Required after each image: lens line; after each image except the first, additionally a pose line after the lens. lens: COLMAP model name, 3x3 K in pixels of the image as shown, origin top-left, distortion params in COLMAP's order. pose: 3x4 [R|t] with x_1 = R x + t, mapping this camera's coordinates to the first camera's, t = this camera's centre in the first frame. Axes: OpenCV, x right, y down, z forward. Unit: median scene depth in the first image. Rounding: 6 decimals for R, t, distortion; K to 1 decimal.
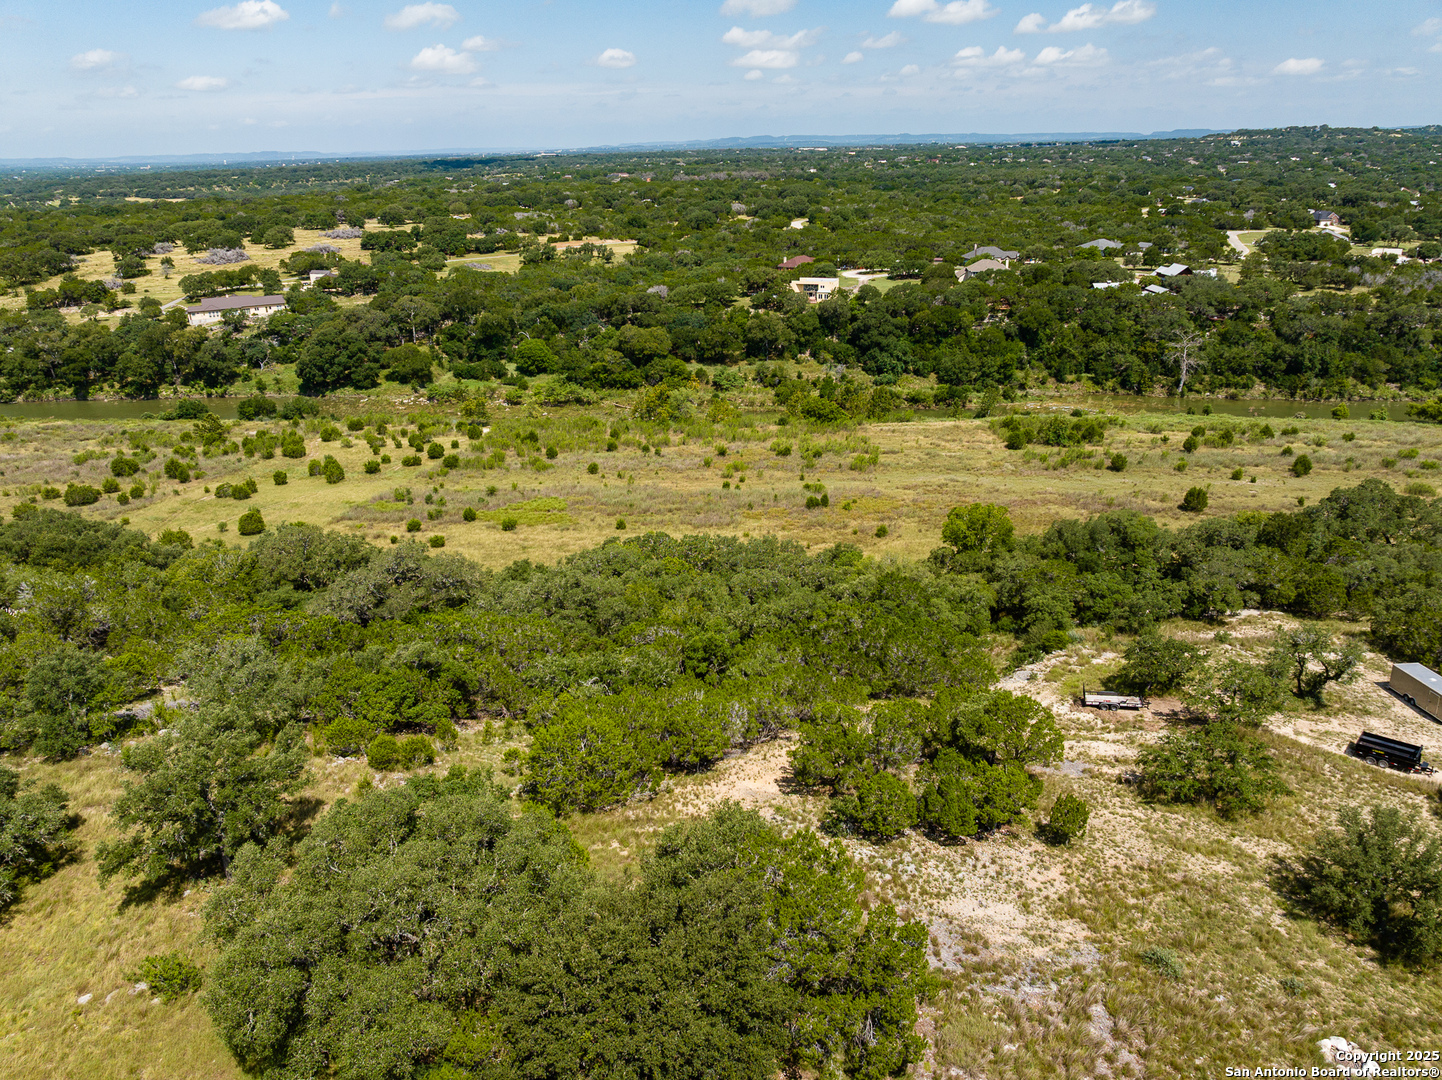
lens RADIAL K [[1018.1, 0, 722.3], [0, 1018.1, 531.0], [0, 0, 1]] dist [-0.042675, 0.009728]
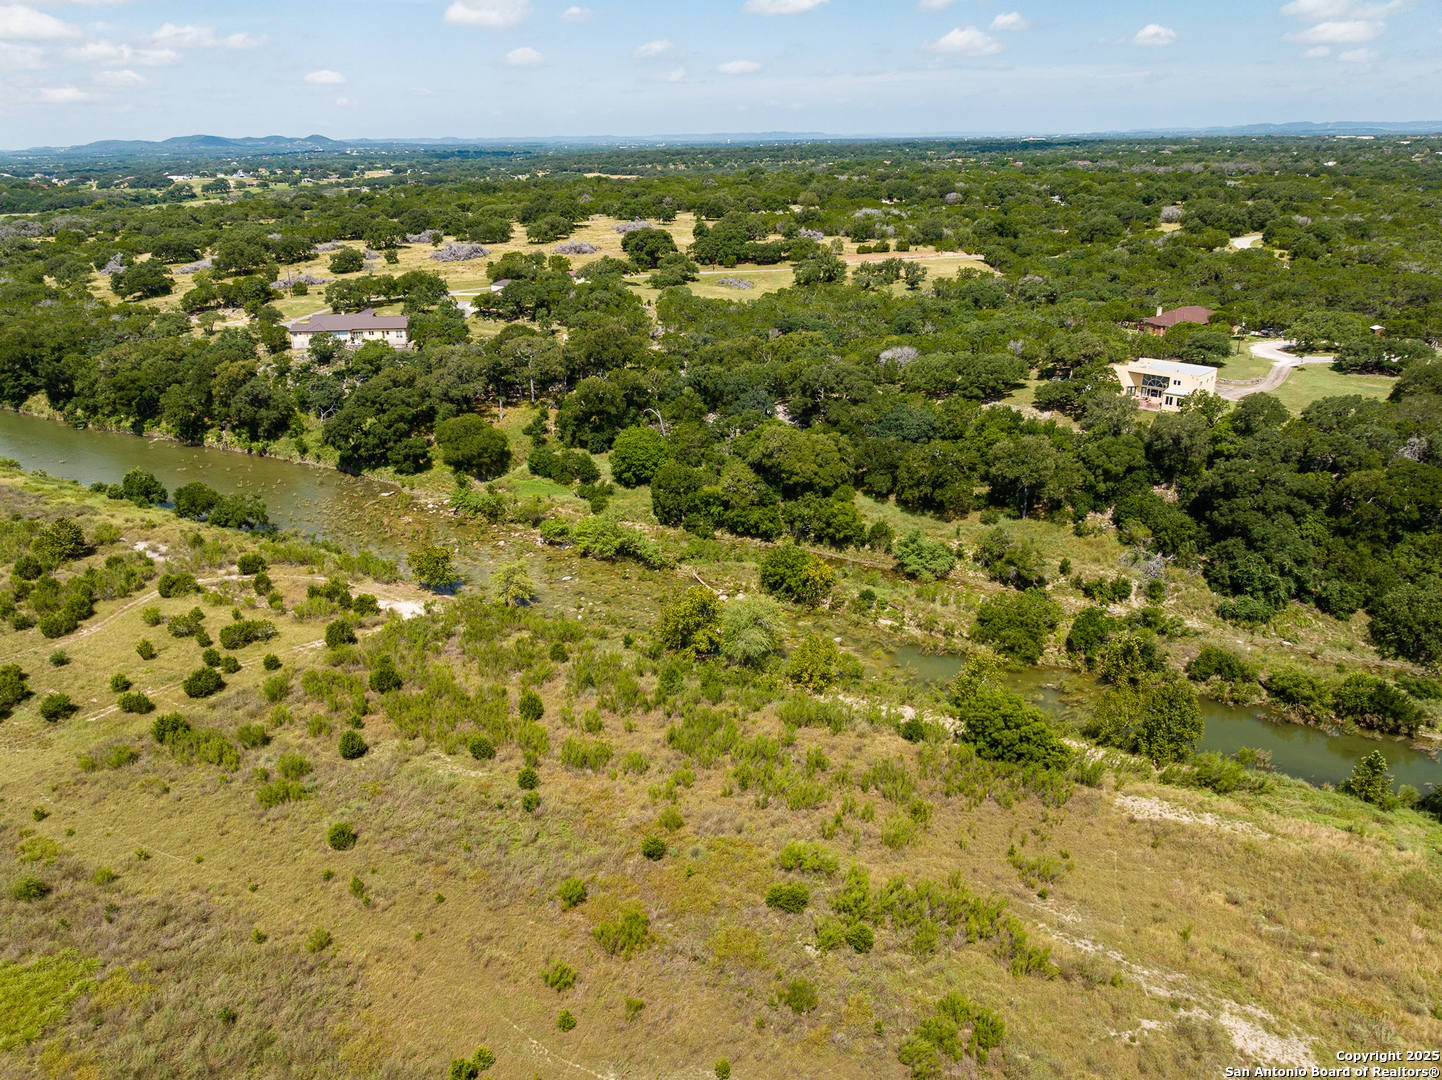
lens RADIAL K [[1018.1, 0, 722.6], [0, 1018.1, 533.3], [0, 0, 1]] dist [-0.042675, 0.009728]
pose [[0.897287, 0.163048, -0.410233, 0.123322], [-0.156340, 0.986432, 0.050105, -0.162578], [0.412836, 0.019177, 0.910603, 0.448305]]
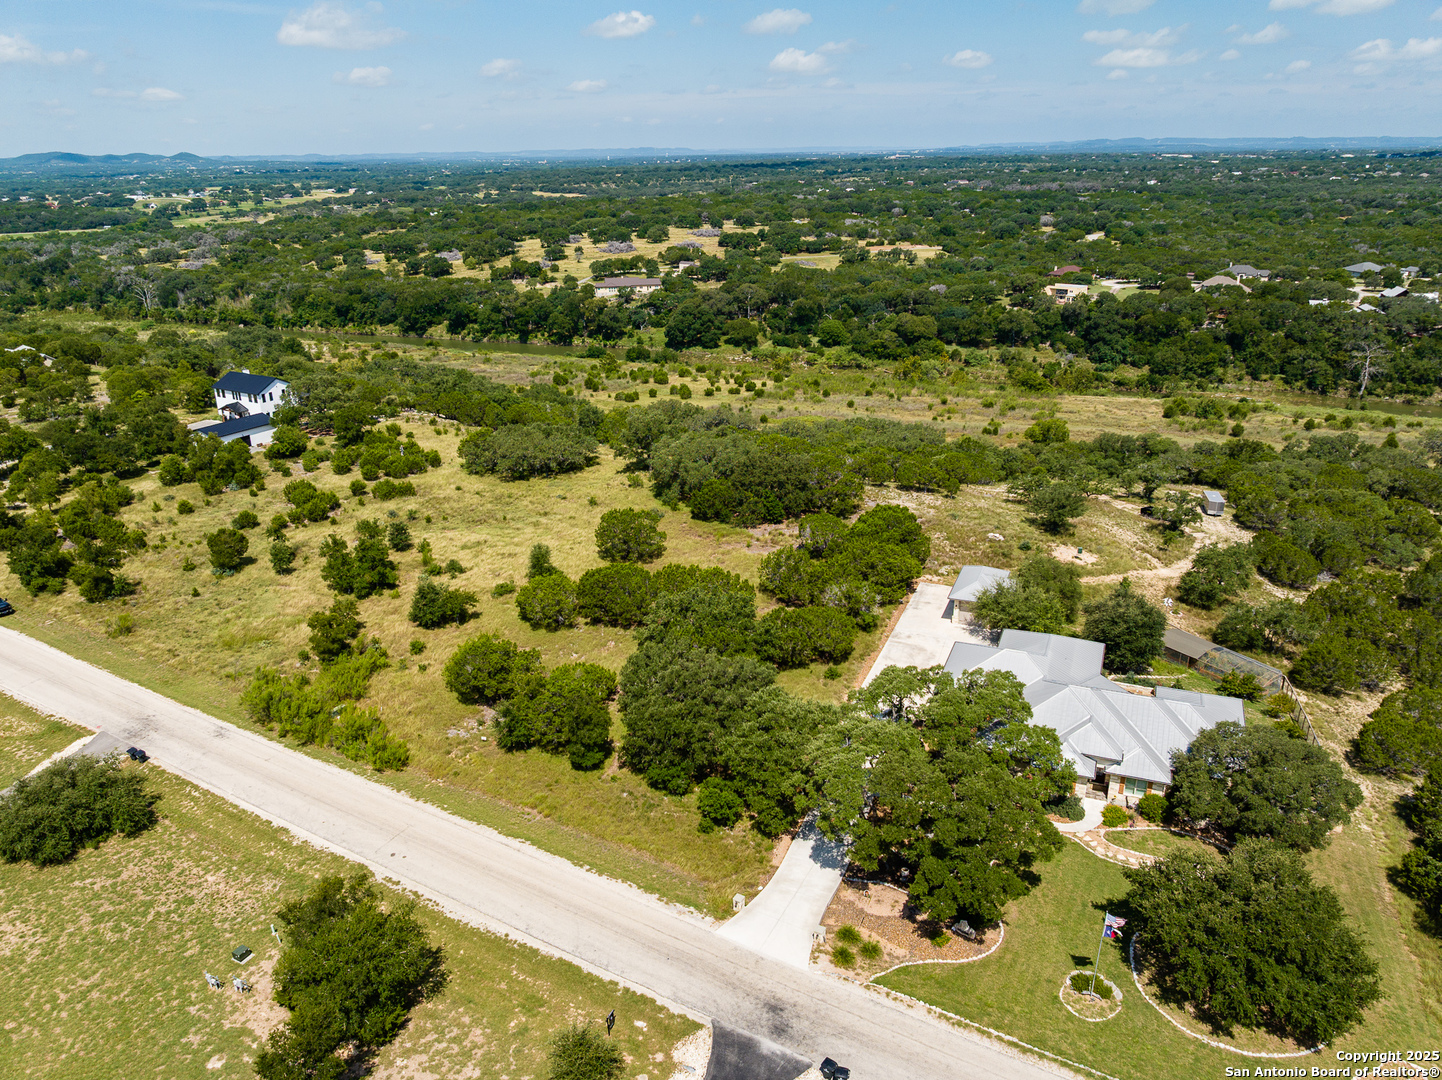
lens RADIAL K [[1018.1, 0, 722.1], [0, 1018.1, 541.6], [0, 0, 1]] dist [-0.042675, 0.009728]
pose [[0.946206, 0.118651, -0.301026, 0.110534], [-0.115535, 0.992903, 0.028201, 0.078867], [0.302235, 0.008095, 0.953199, -0.310777]]
